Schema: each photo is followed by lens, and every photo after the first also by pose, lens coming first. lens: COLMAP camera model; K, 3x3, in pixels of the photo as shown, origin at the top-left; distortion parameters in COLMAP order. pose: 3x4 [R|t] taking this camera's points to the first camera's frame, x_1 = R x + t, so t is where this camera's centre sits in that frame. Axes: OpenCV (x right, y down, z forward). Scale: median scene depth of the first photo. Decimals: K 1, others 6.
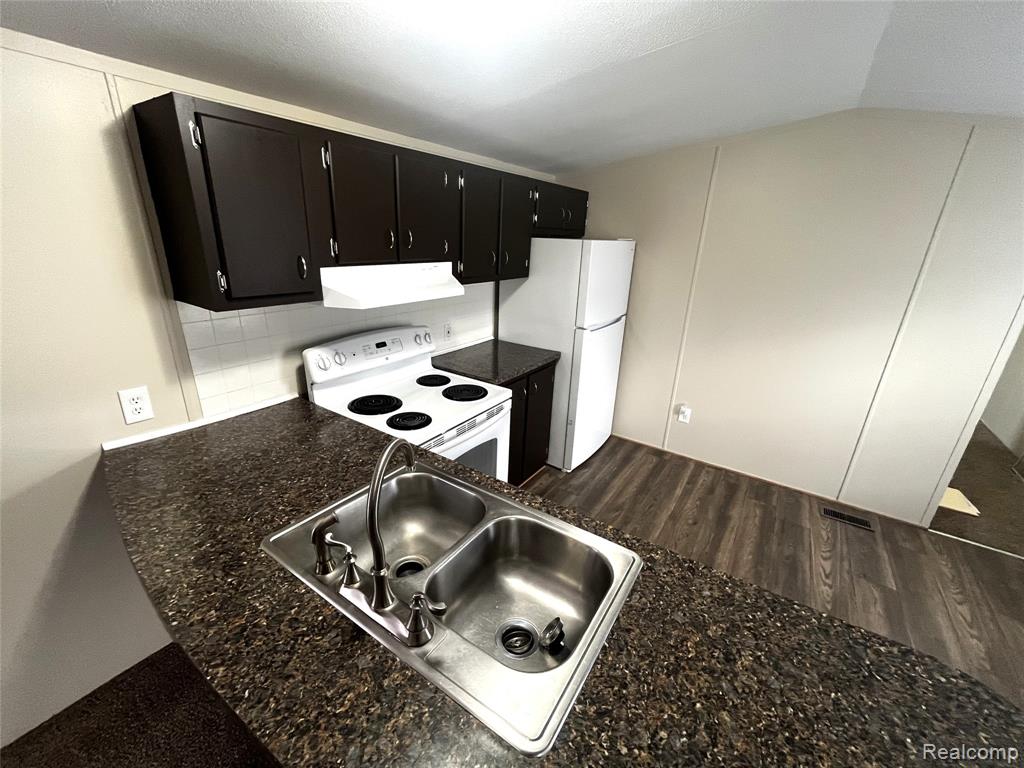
lens RADIAL K [[418.0, 0, 512.4], [0, 418.0, 386.2], [0, 0, 1]] dist [-0.002590, -0.000627]
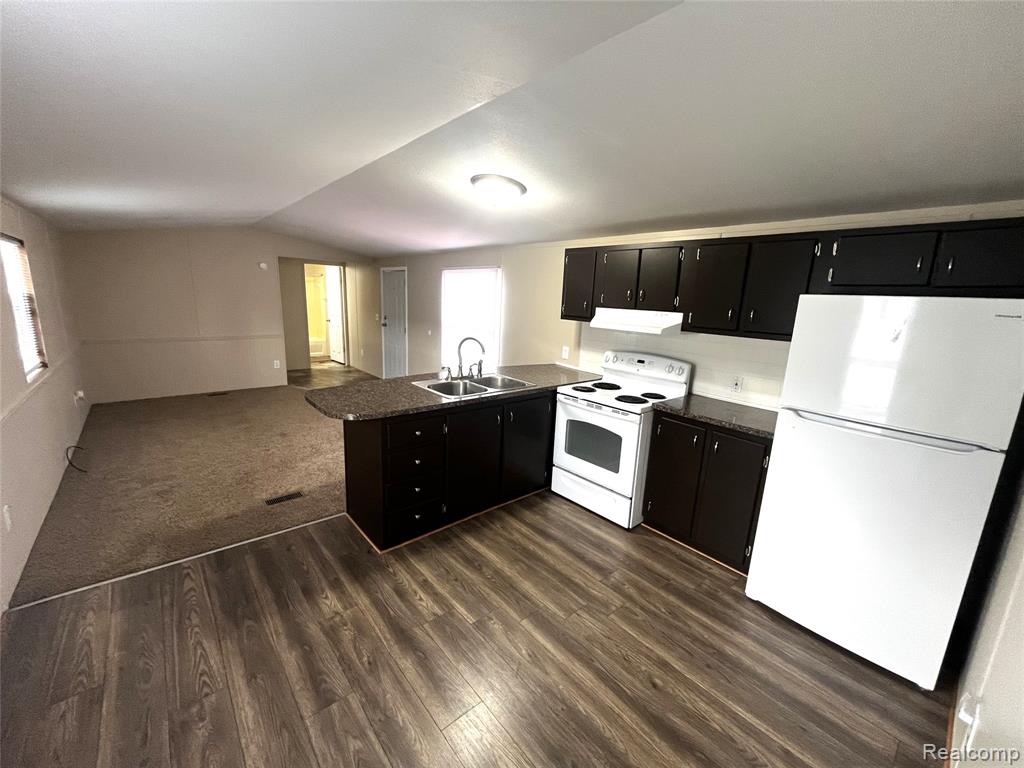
lens RADIAL K [[418.0, 0, 510.0], [0, 418.0, 384.1], [0, 0, 1]] dist [-0.002590, -0.000627]
pose [[-0.268378, 0.148070, -0.951866, 1.171535], [-0.384100, 0.889723, 0.246700, -0.195443], [0.883426, 0.431820, -0.181908, 0.781373]]
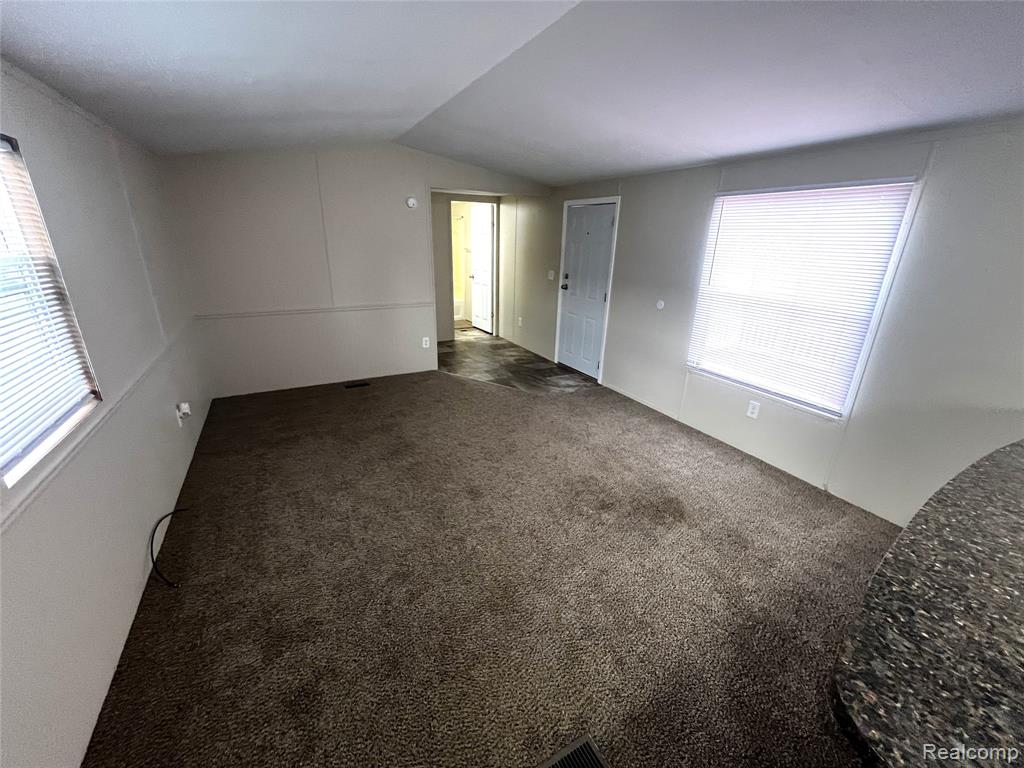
lens RADIAL K [[418.0, 0, 506.6], [0, 418.0, 383.2], [0, 0, 1]] dist [-0.002590, -0.000627]
pose [[-0.478218, 0.241475, -0.844392, 0.518191], [-0.346323, 0.831697, 0.433982, 0.105930], [0.807074, 0.499970, -0.314104, -0.082164]]
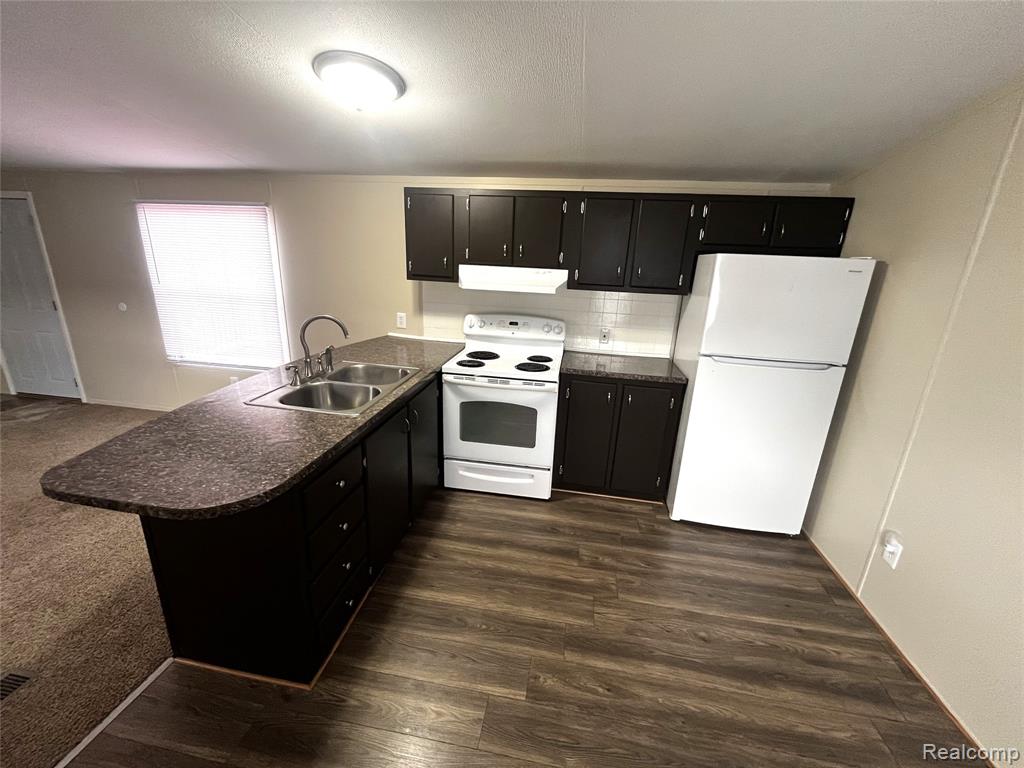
lens RADIAL K [[418.0, 0, 510.6], [0, 418.0, 385.1], [0, 0, 1]] dist [-0.002590, -0.000627]
pose [[0.416076, 0.244994, -0.875705, 0.892462], [-0.339142, 0.935347, 0.100542, -0.035640], [0.843720, 0.255155, 0.472263, 0.313540]]
